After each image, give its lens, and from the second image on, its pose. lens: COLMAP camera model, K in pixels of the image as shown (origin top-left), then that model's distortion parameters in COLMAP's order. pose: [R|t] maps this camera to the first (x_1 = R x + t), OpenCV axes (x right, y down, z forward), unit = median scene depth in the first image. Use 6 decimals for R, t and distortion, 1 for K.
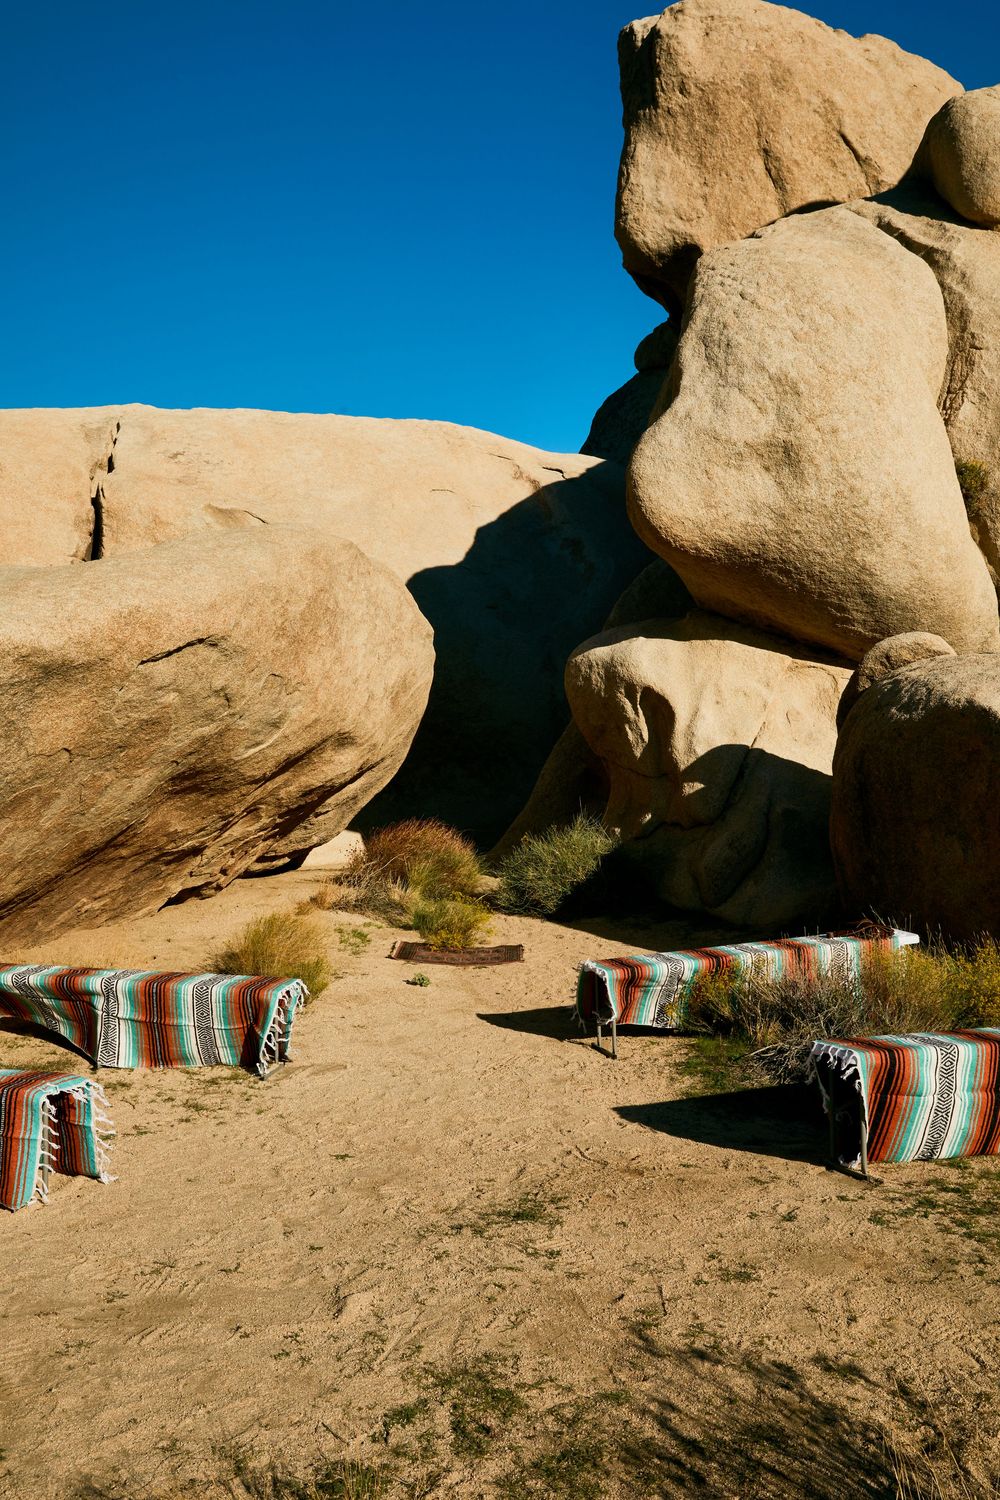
lens RADIAL K [[1417.6, 0, 508.5], [0, 1417.6, 753.8], [0, 0, 1]] dist [-0.000718, 0.000000]
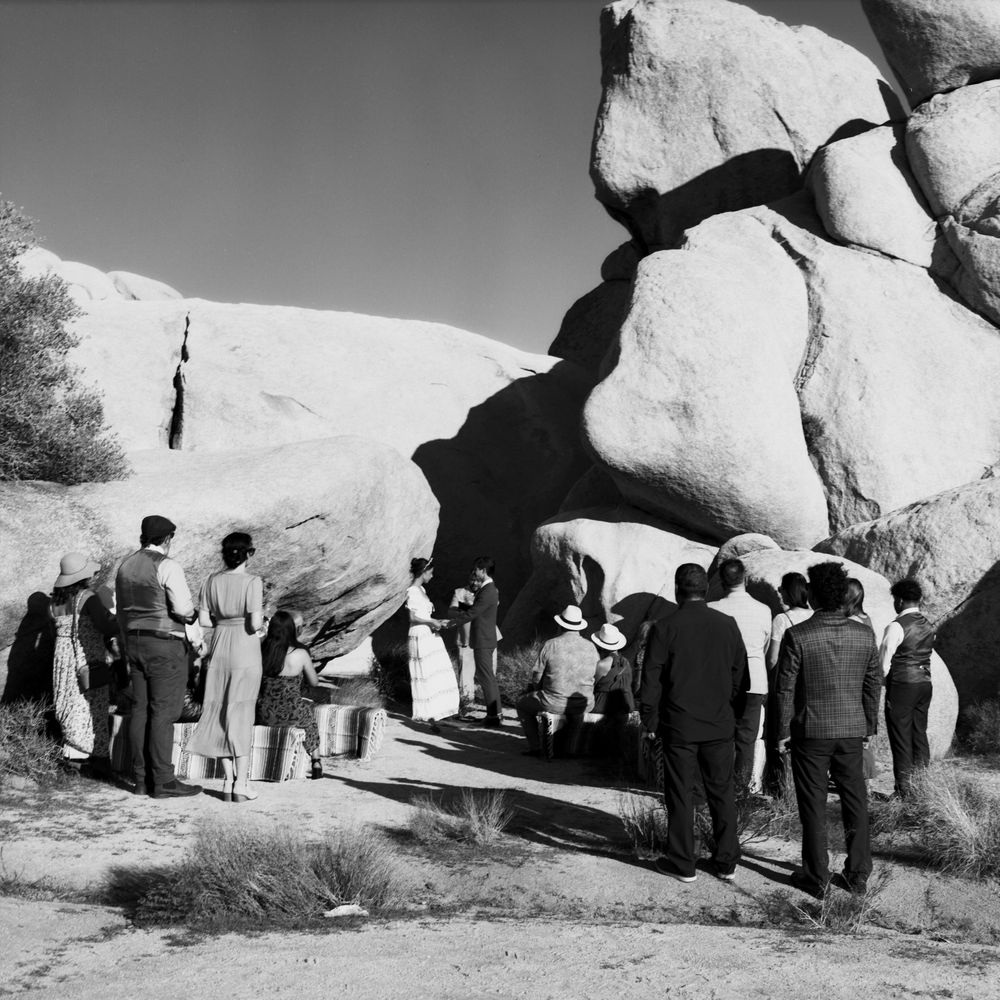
lens RADIAL K [[1677.8, 0, 502.5], [0, 1677.8, 509.2], [0, 0, 1]] dist [-0.096647, 0.000000]
pose [[0.997801, 0.059263, 0.029695, -0.042779], [-0.057479, 0.996678, -0.057702, 0.009912], [-0.033016, 0.055868, 0.997892, -0.712381]]
